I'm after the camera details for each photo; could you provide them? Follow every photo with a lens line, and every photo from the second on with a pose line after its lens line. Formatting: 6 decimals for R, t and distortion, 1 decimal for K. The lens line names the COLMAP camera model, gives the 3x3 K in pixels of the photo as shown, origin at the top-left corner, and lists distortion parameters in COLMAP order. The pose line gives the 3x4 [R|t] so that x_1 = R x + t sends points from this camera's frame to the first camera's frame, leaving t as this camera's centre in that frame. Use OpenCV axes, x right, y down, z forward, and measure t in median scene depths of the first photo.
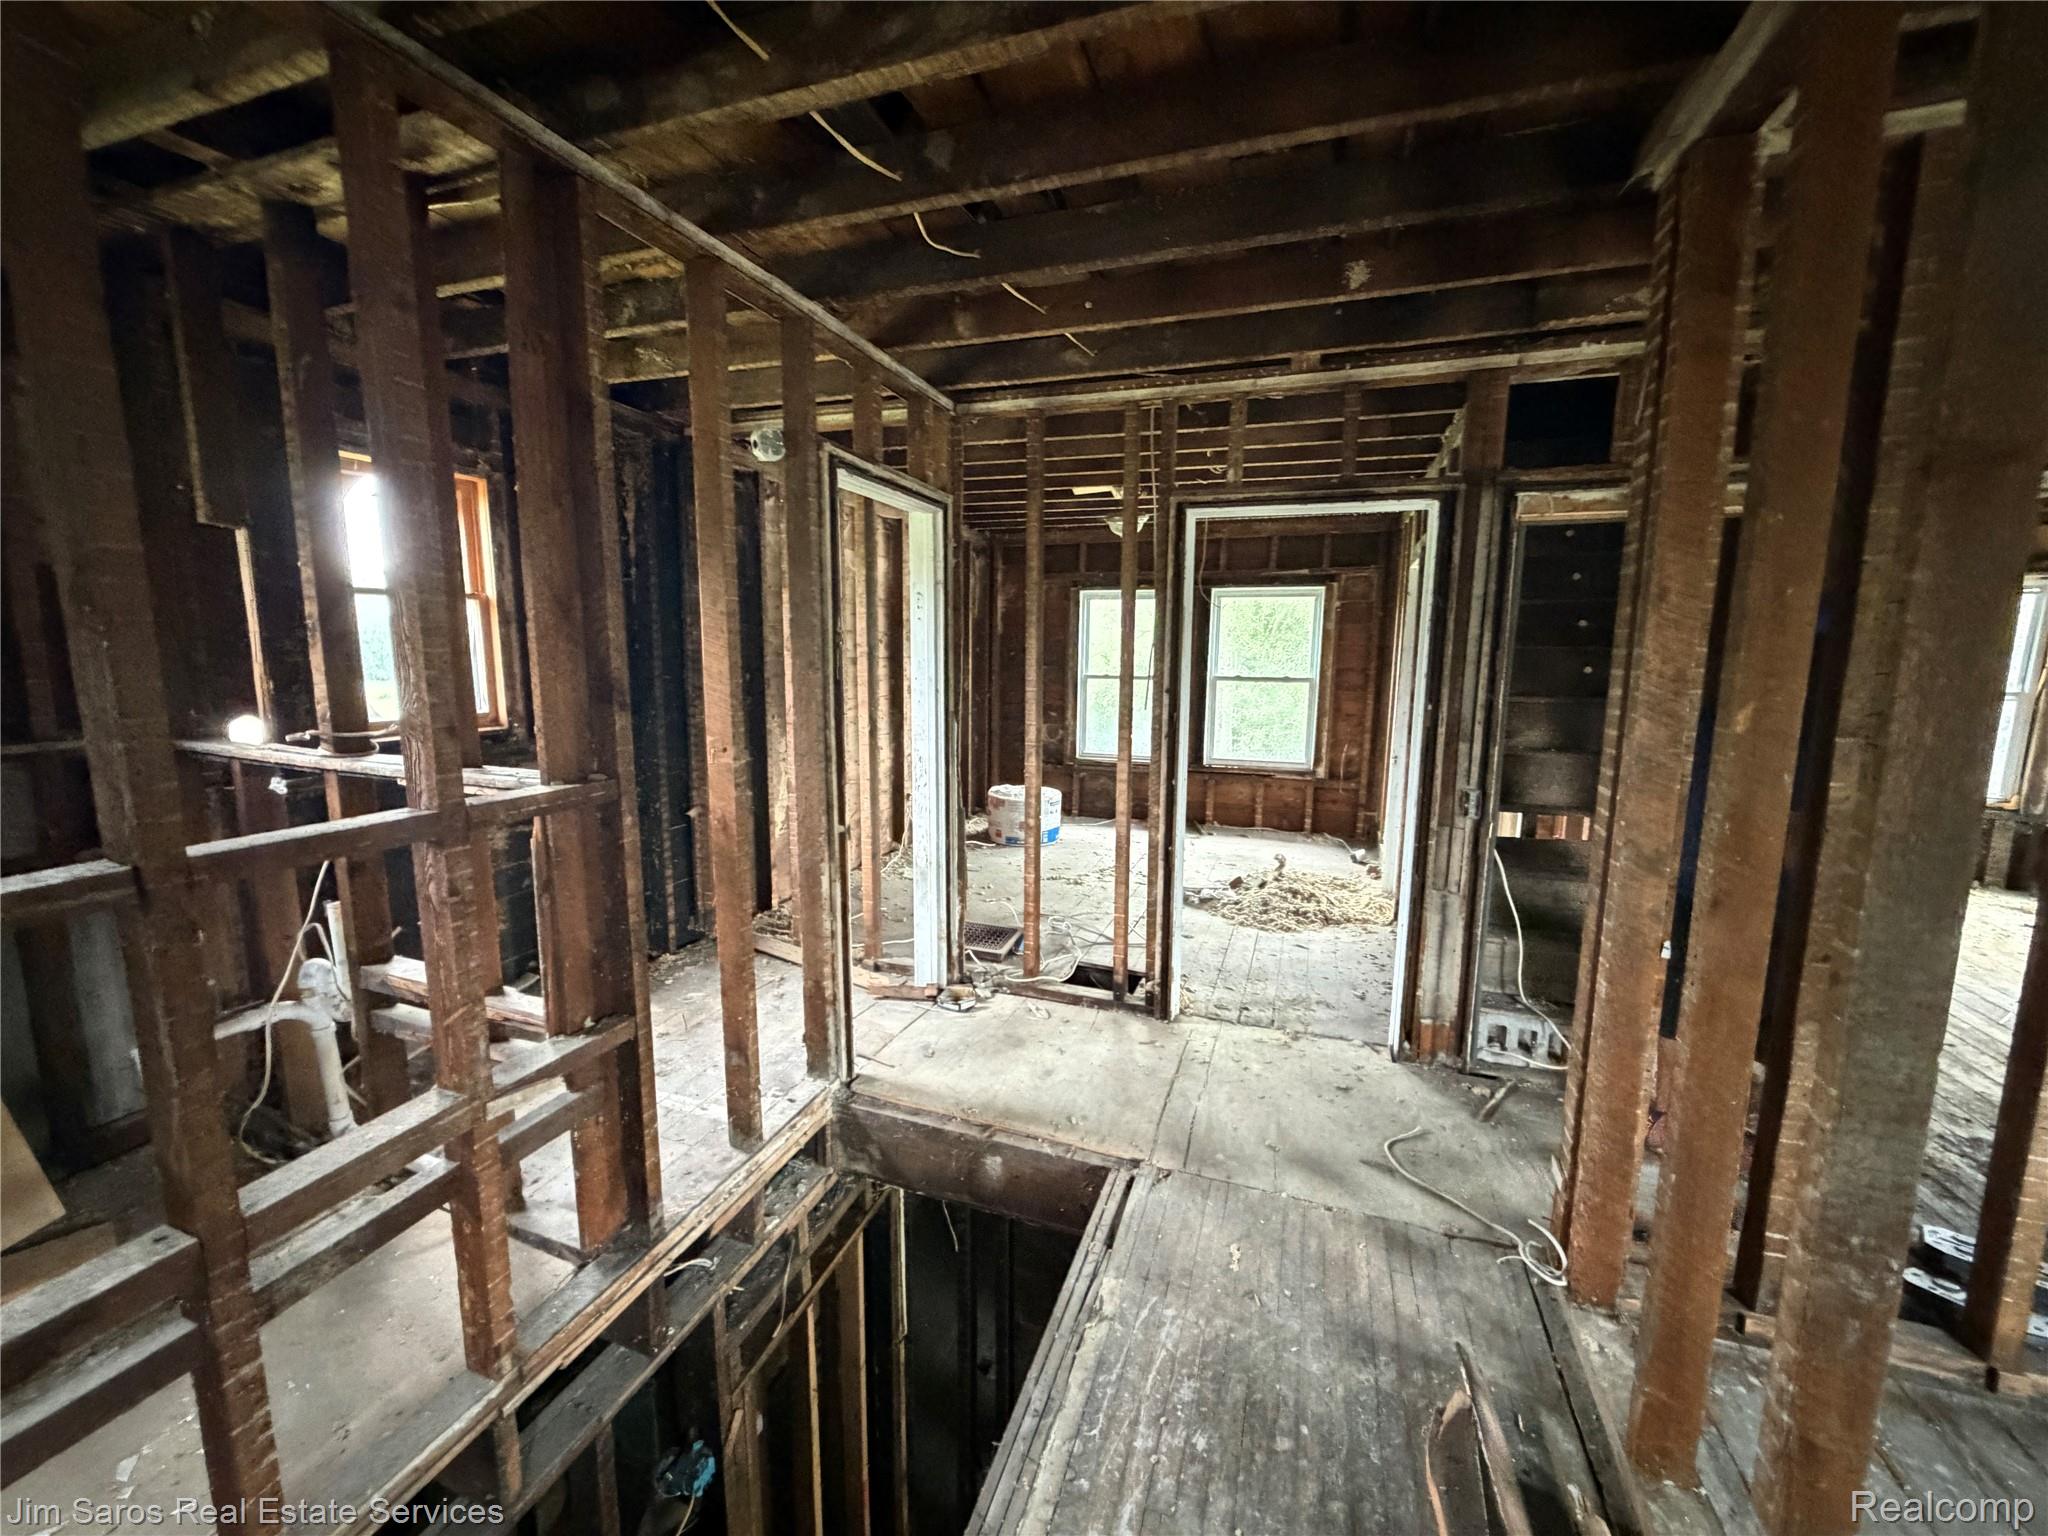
lens RADIAL K [[815.3, 0, 1022.4], [0, 815.3, 765.2], [0, 0, 1]] dist [0.001717, 0.000281]
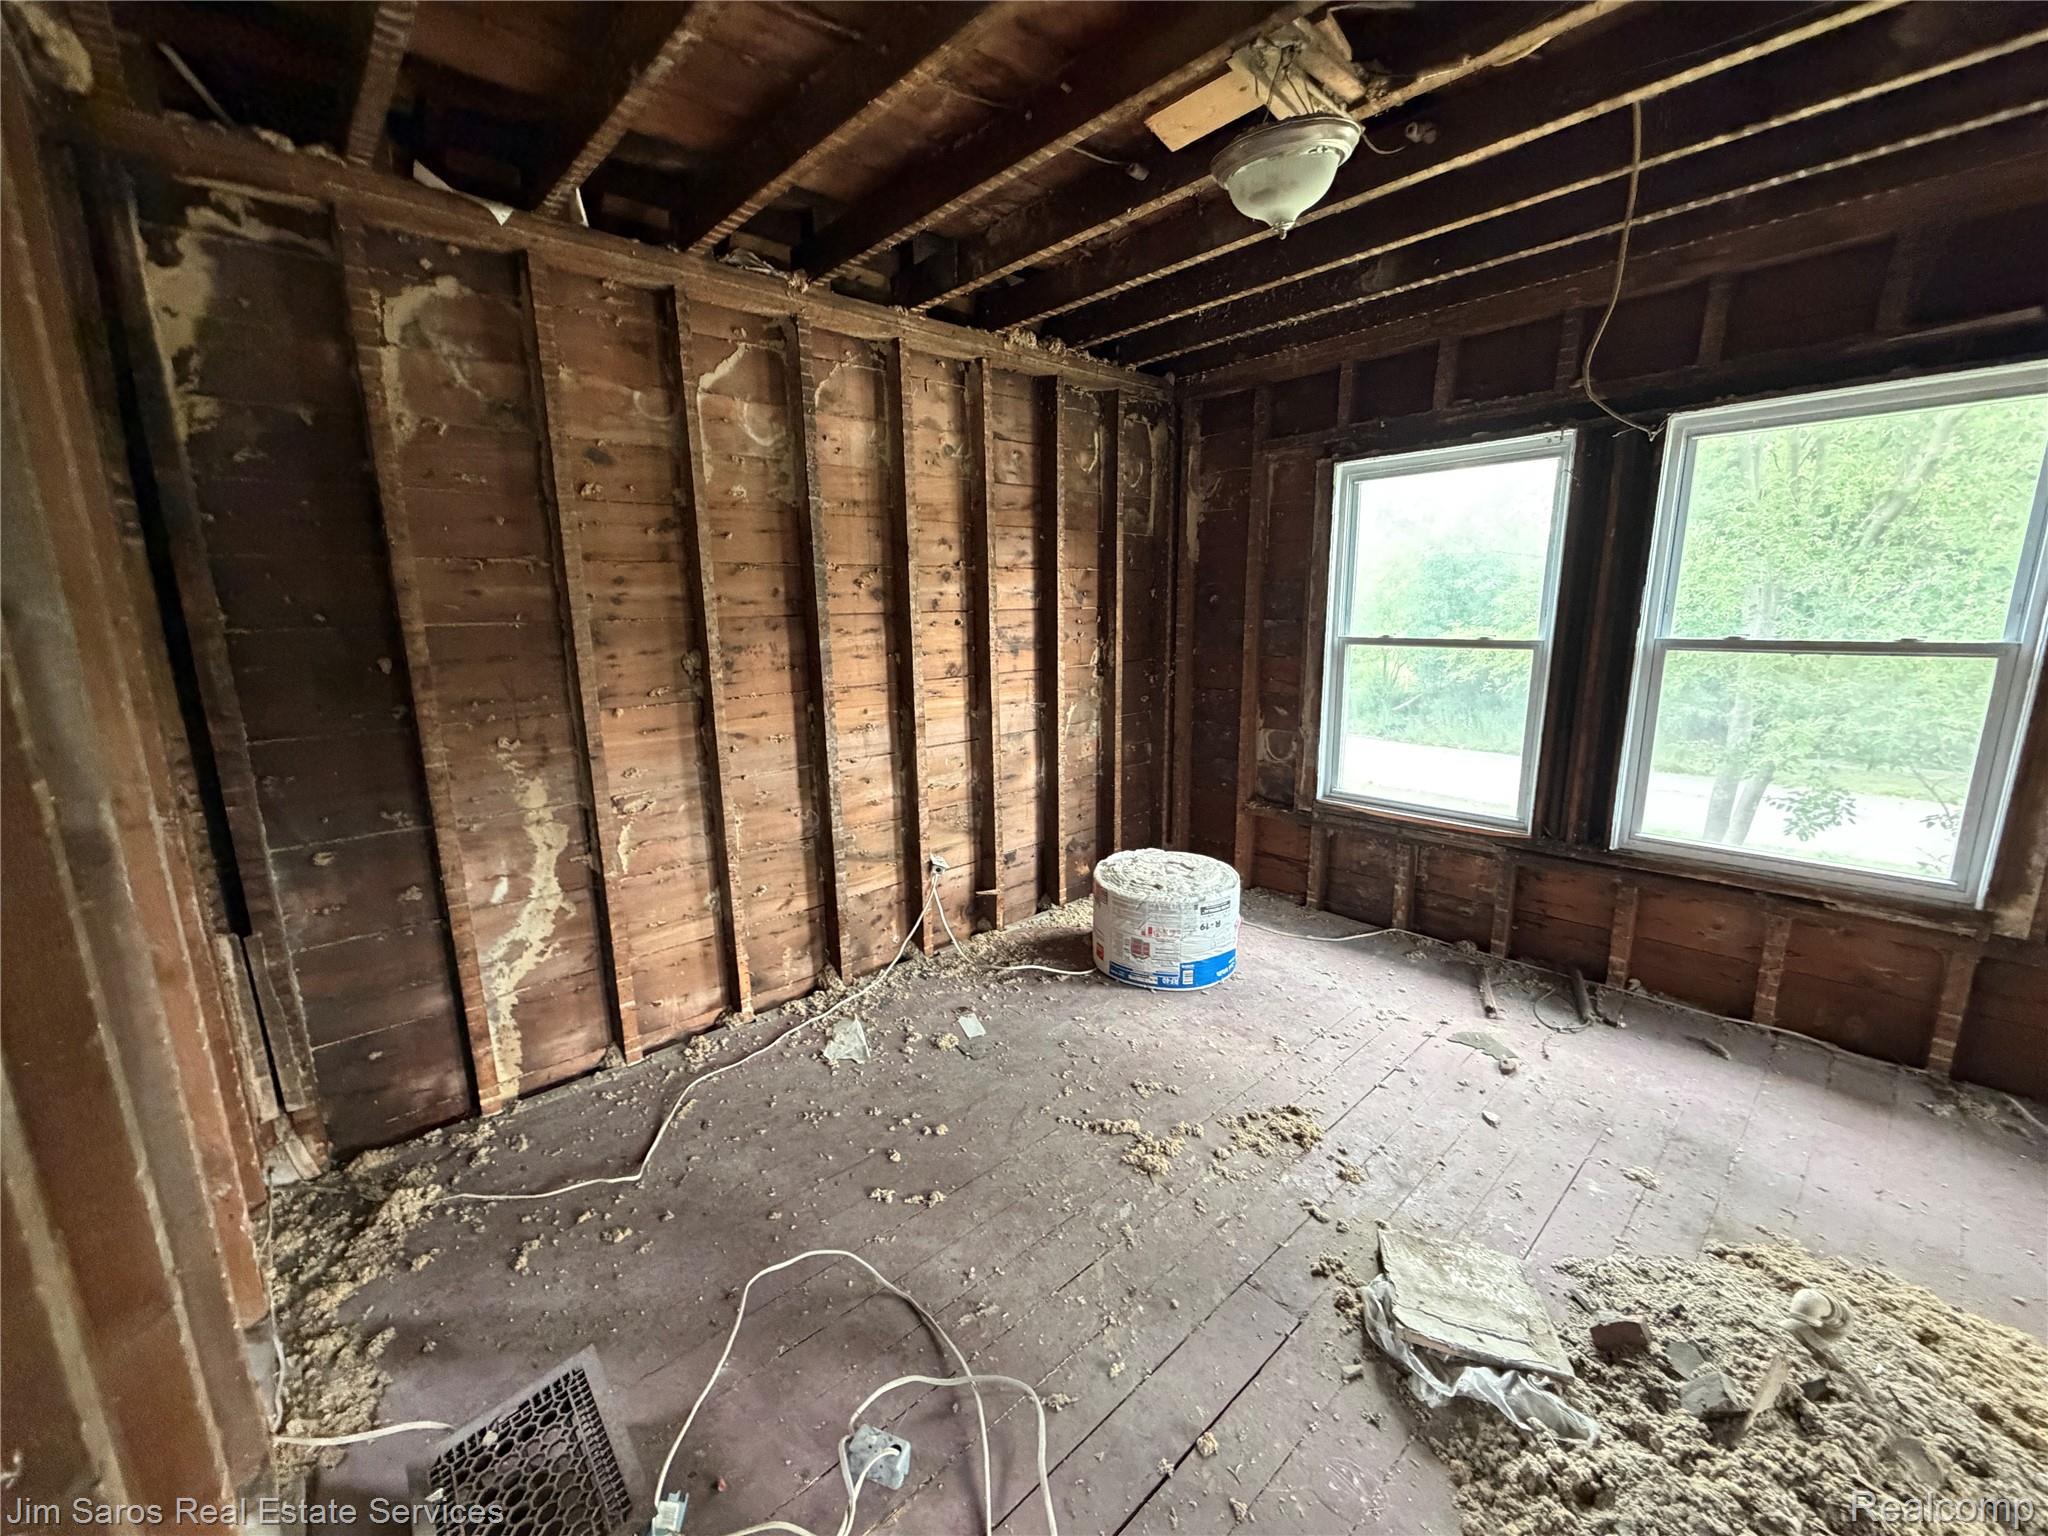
lens RADIAL K [[815.3, 0, 1016.4], [0, 815.3, 762.8], [0, 0, 1]] dist [0.001717, 0.000281]
pose [[0.880476, 0.062299, -0.469980, 0.147421], [-0.033373, 0.997014, 0.069639, -0.064759], [0.472915, -0.045631, 0.879926, 0.482761]]
